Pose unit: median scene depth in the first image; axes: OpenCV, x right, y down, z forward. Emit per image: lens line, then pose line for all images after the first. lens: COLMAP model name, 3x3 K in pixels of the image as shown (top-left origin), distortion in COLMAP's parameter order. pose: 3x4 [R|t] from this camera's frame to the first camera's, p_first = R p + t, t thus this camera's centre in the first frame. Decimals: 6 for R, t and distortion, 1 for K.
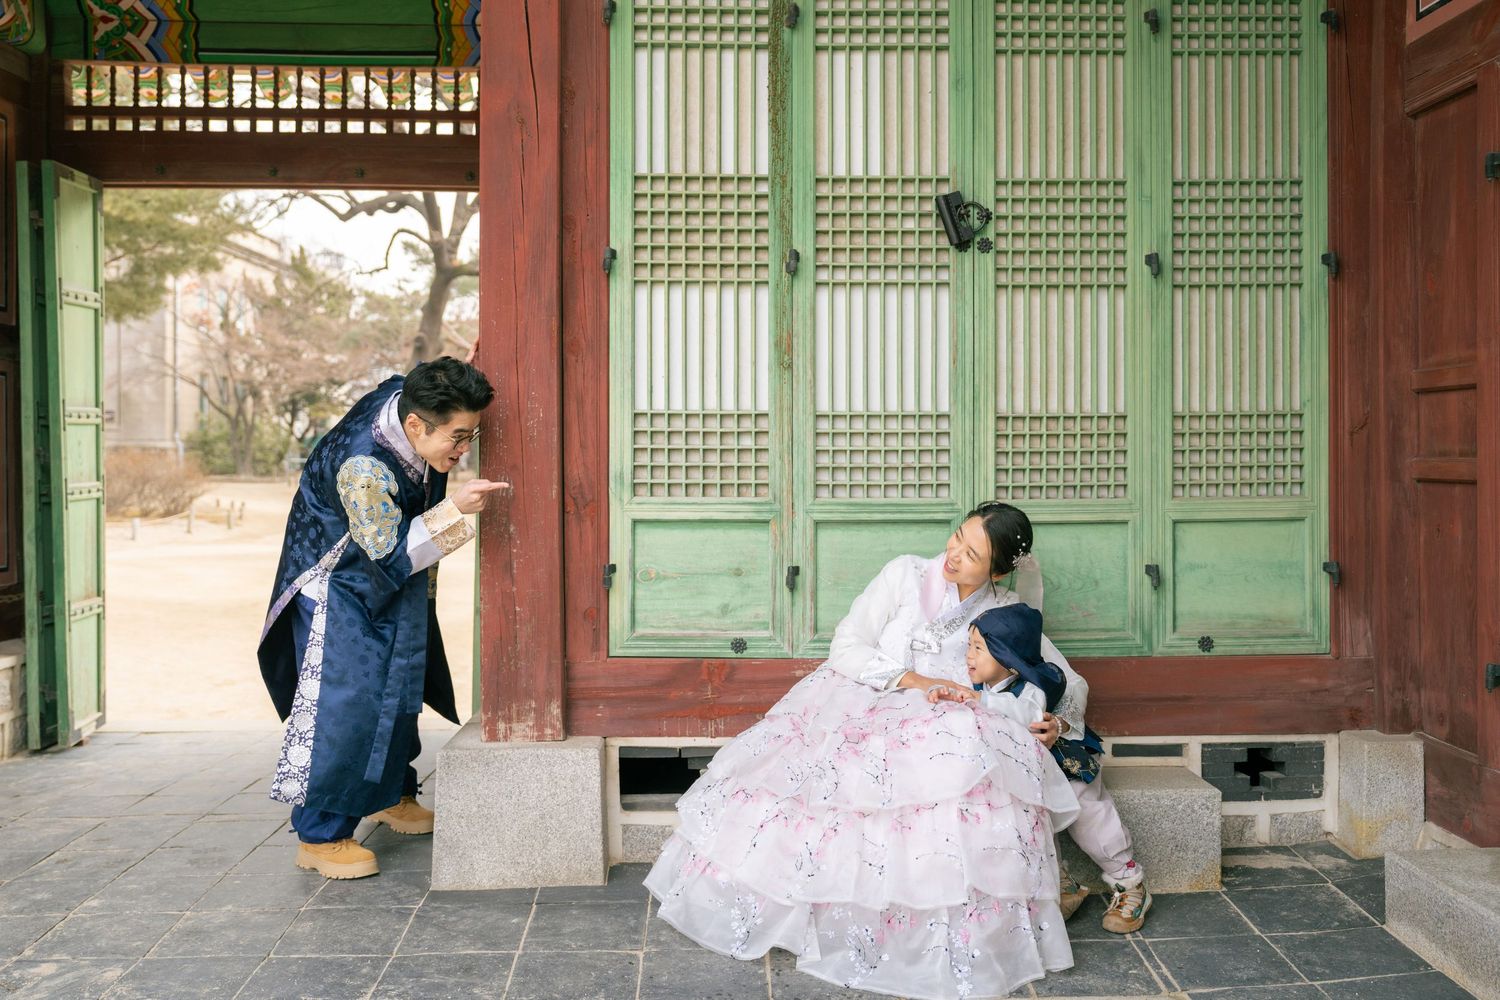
lens RADIAL K [[1515.9, 0, 765.4], [0, 1515.9, 480.1], [0, 0, 1]] dist [-0.020262, 0.000000]
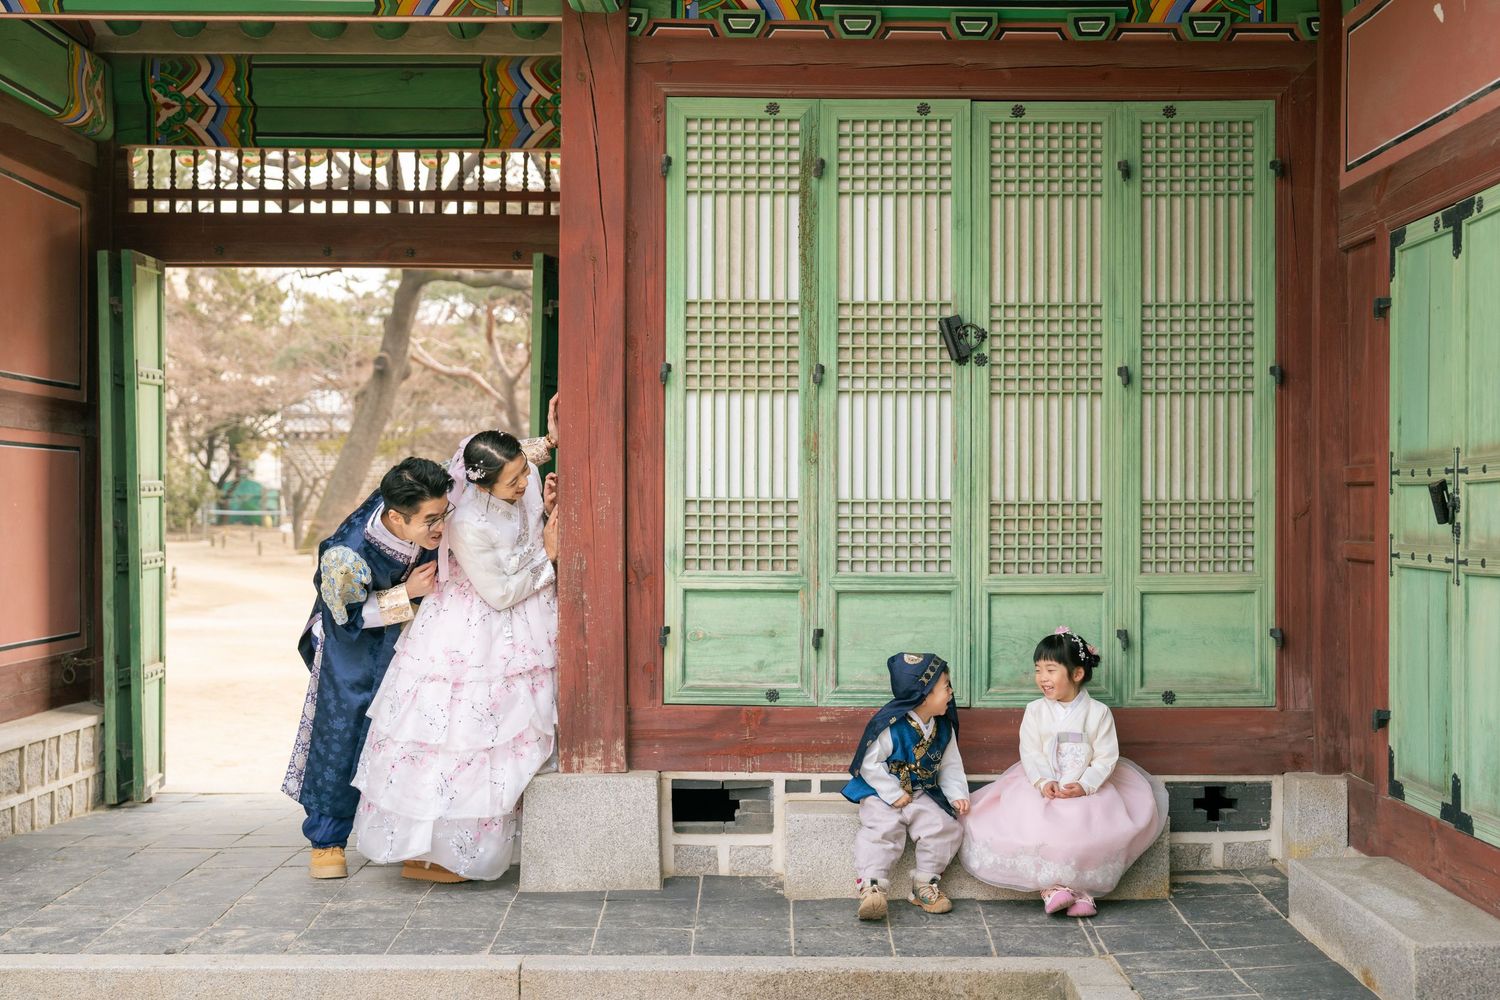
lens RADIAL K [[1981.0, 0, 743.3], [0, 1981.0, 545.5], [0, 0, 1]] dist [0.000476, 0.000000]
pose [[0.999223, 0.003688, -0.039230, 0.020315], [-0.003568, 0.999989, 0.003143, -0.013703], [0.039242, -0.003000, 0.999225, -0.556945]]
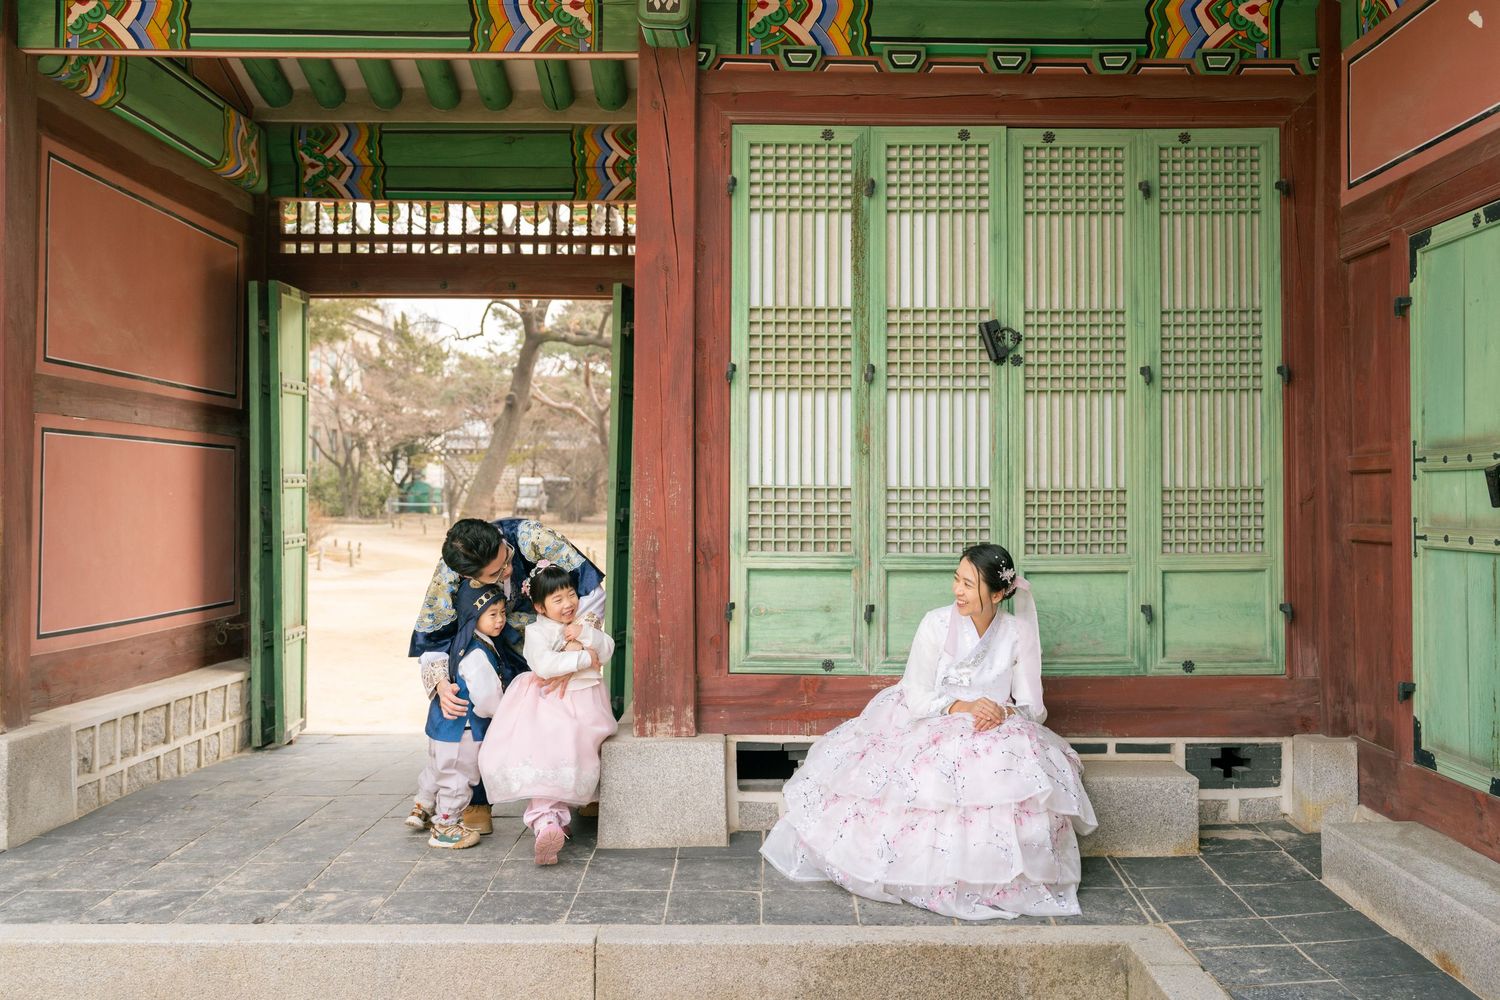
lens RADIAL K [[1371.0, 0, 764.1], [0, 1371.0, 488.1], [0, 0, 1]] dist [-0.025091, 0.006729]
pose [[0.999274, 0.002080, -0.038038, -0.027942], [-0.003043, 0.999676, -0.025255, -0.013869], [0.037973, 0.025352, 0.998957, -0.188726]]
